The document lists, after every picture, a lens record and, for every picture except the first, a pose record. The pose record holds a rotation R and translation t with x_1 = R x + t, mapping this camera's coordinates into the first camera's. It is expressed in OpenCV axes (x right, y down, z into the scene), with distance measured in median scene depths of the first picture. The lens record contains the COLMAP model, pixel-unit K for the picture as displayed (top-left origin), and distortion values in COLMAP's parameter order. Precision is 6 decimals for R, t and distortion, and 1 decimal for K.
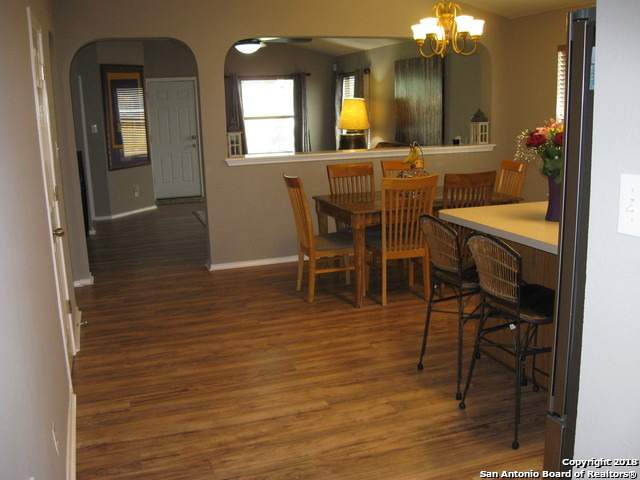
lens RADIAL K [[655.5, 0, 334.7], [0, 655.5, 244.0], [0, 0, 1]] dist [-0.126174, 0.037848]
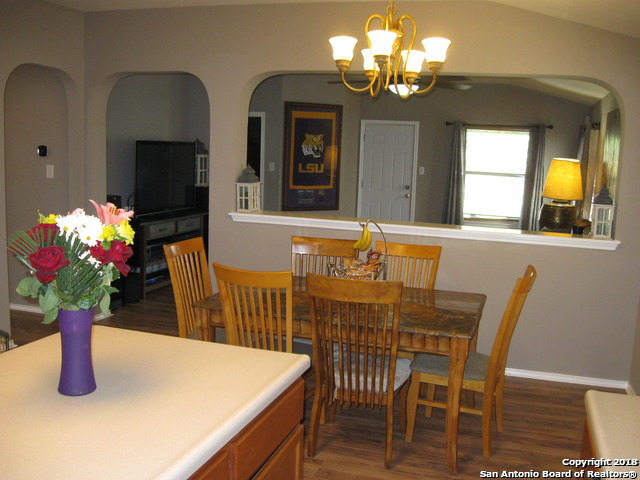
lens RADIAL K [[655.5, 0, 334.7], [0, 655.5, 244.0], [0, 0, 1]] dist [-0.126174, 0.037848]
pose [[0.803873, 0.146827, -0.576394, 0.347241], [-0.187709, 0.982156, -0.011602, -0.083092], [0.564405, 0.117521, 0.817090, 0.301513]]
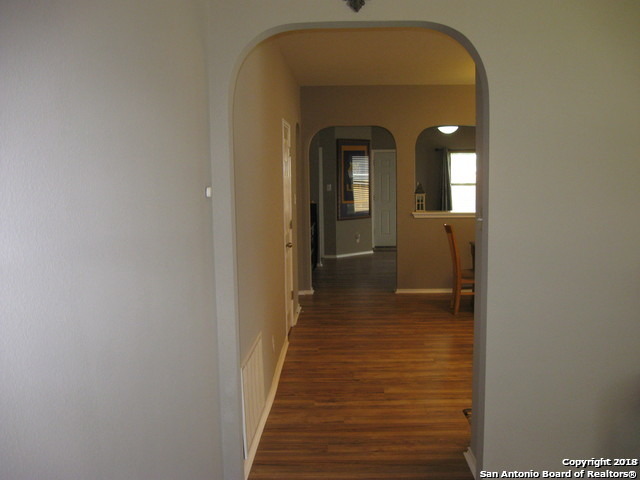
lens RADIAL K [[655.5, 0, 334.7], [0, 655.5, 244.0], [0, 0, 1]] dist [-0.126174, 0.037848]
pose [[0.933307, 0.057049, -0.354520, 0.135586], [-0.091894, 0.992368, -0.082227, 0.050257], [0.347123, 0.109321, 0.931426, -0.263803]]
